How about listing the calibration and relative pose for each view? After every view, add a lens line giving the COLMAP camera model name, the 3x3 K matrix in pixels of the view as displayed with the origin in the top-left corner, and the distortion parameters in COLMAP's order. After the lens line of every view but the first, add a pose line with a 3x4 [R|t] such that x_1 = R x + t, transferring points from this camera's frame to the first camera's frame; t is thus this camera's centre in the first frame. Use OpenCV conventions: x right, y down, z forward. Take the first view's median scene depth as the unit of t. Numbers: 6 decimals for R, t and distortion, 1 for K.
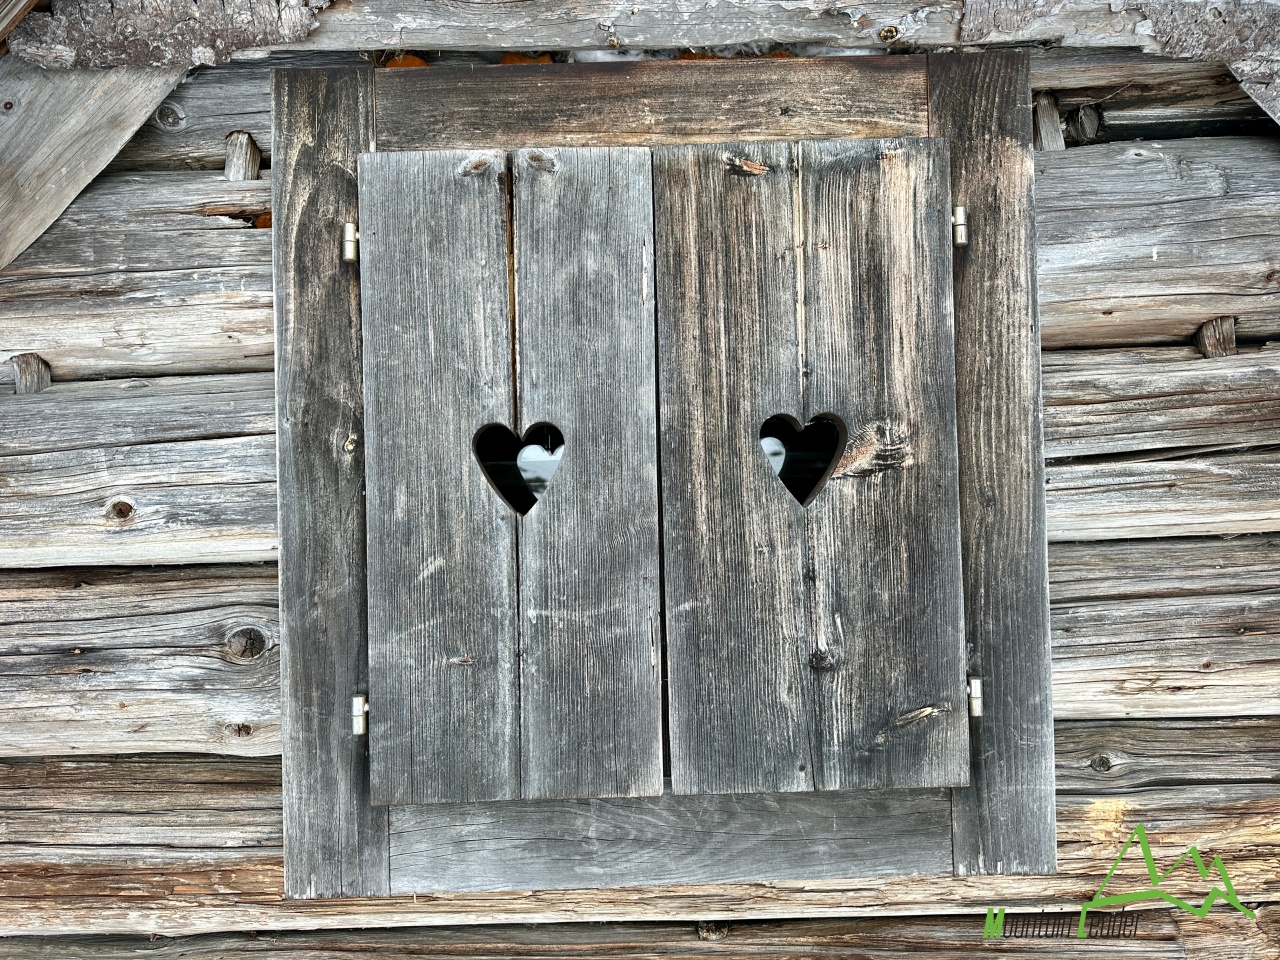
lens RADIAL K [[898.2, 0, 639.0], [0, 898.2, 475.6], [0, 0, 1]] dist [0.002113, -0.004223]
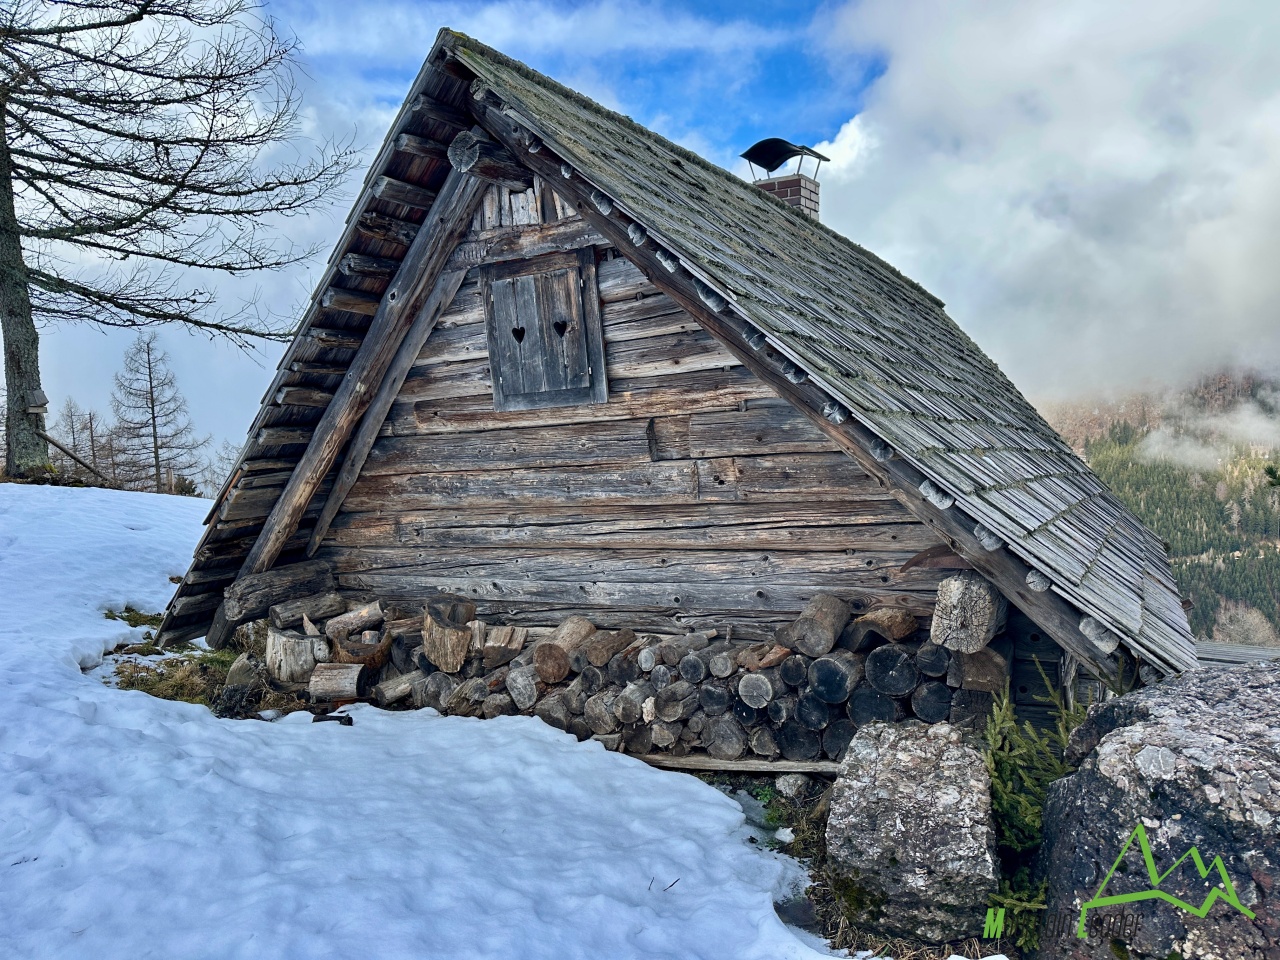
lens RADIAL K [[898.2, 0, 641.5], [0, 898.2, 480.8], [0, 0, 1]] dist [0.002113, -0.004223]
pose [[0.870843, -0.005320, -0.491533, 3.290306], [0.085518, 0.986333, 0.140836, 0.160627], [0.484066, -0.164681, 0.859395, -3.622761]]
